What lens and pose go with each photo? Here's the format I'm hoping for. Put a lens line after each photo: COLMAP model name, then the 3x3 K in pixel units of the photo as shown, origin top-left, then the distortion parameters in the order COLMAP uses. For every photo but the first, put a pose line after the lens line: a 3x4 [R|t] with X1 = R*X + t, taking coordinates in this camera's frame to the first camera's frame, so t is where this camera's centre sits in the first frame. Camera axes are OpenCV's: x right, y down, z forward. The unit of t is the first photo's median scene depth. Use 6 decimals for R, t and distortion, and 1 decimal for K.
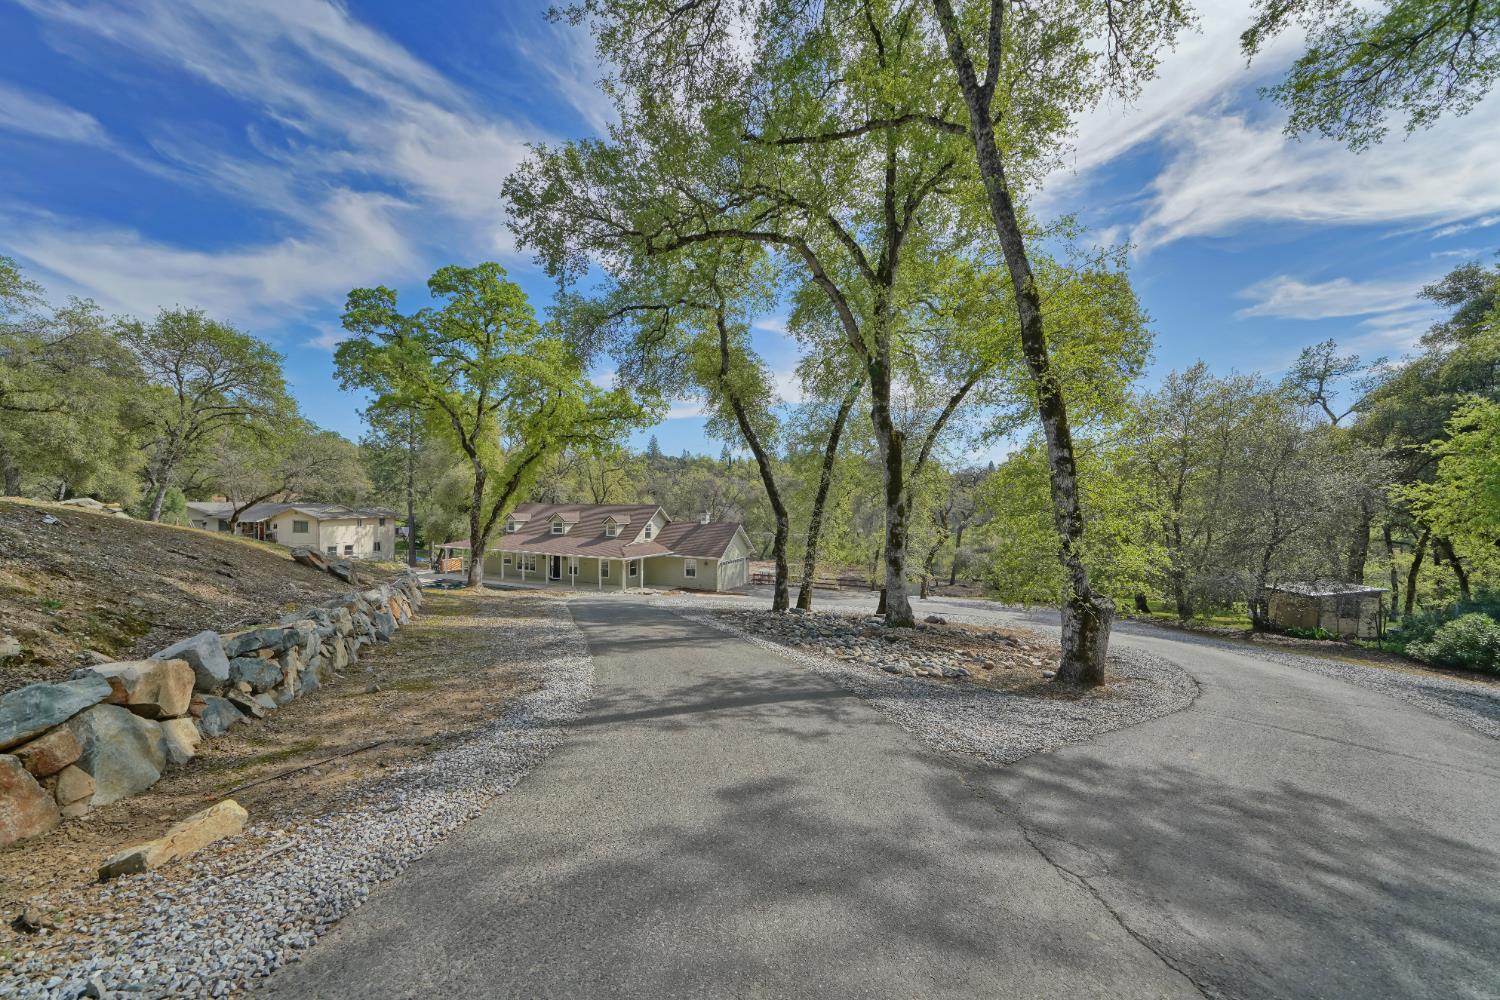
lens RADIAL K [[539.4, 0, 740.4], [0, 539.4, 501.6], [0, 0, 1]] dist [-0.000058, 0.000205]
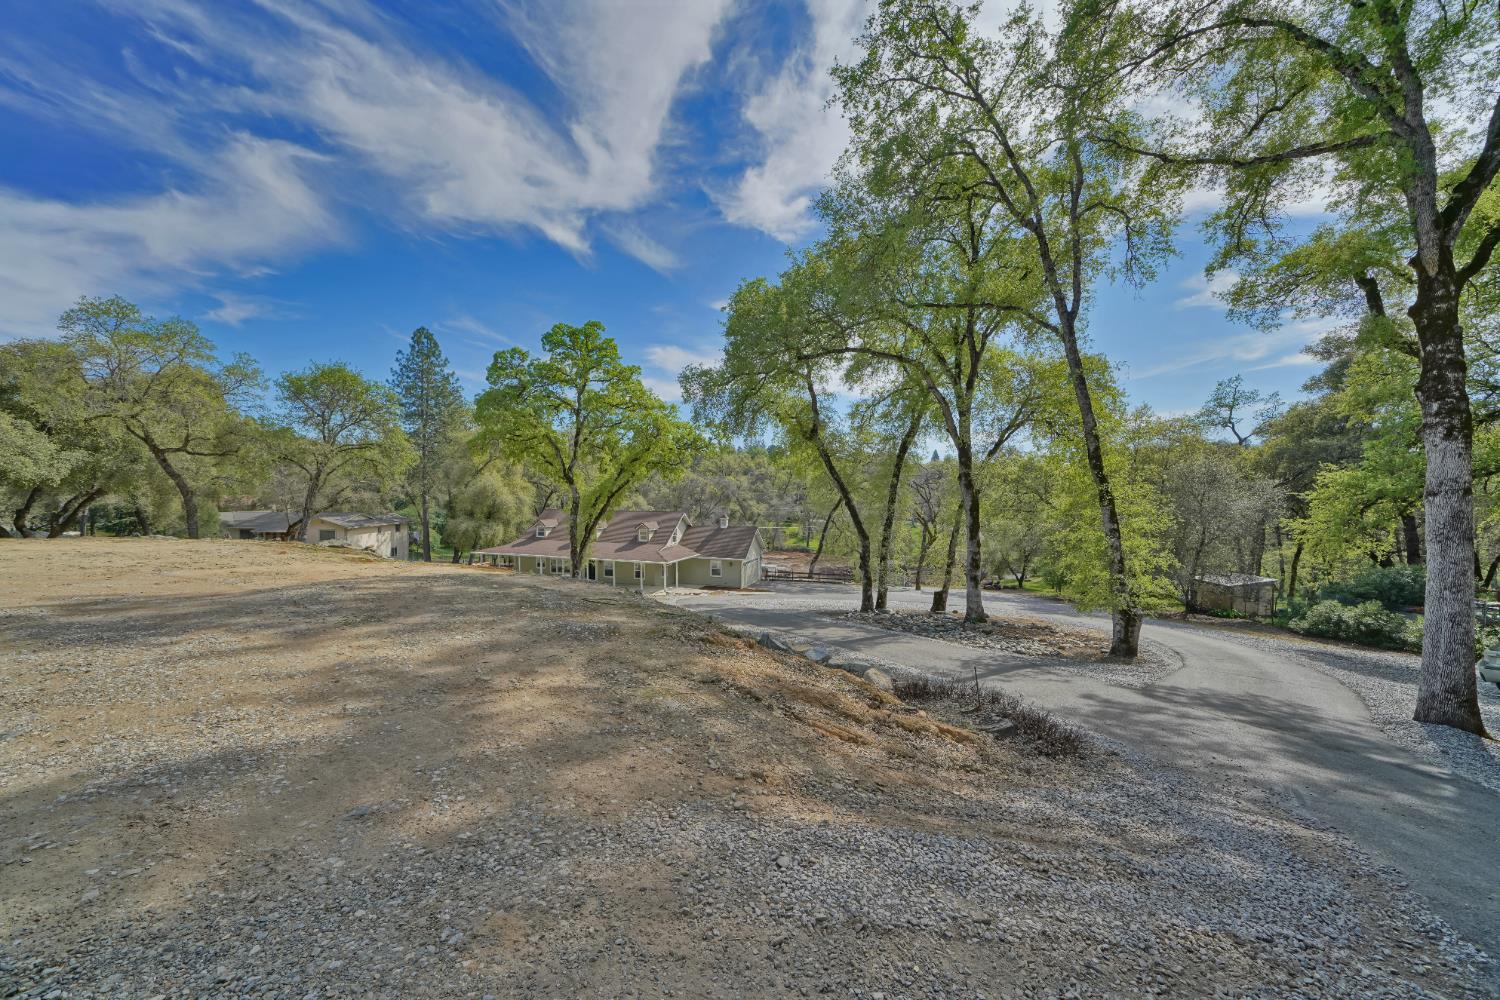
lens RADIAL K [[539.4, 0, 743.1], [0, 539.4, 500.6], [0, 0, 1]] dist [-0.000058, 0.000205]
pose [[0.995380, -0.011800, 0.095282, -0.281109], [0.009796, 0.999721, 0.021477, -0.080962], [-0.095509, -0.020444, 0.995219, -0.230296]]
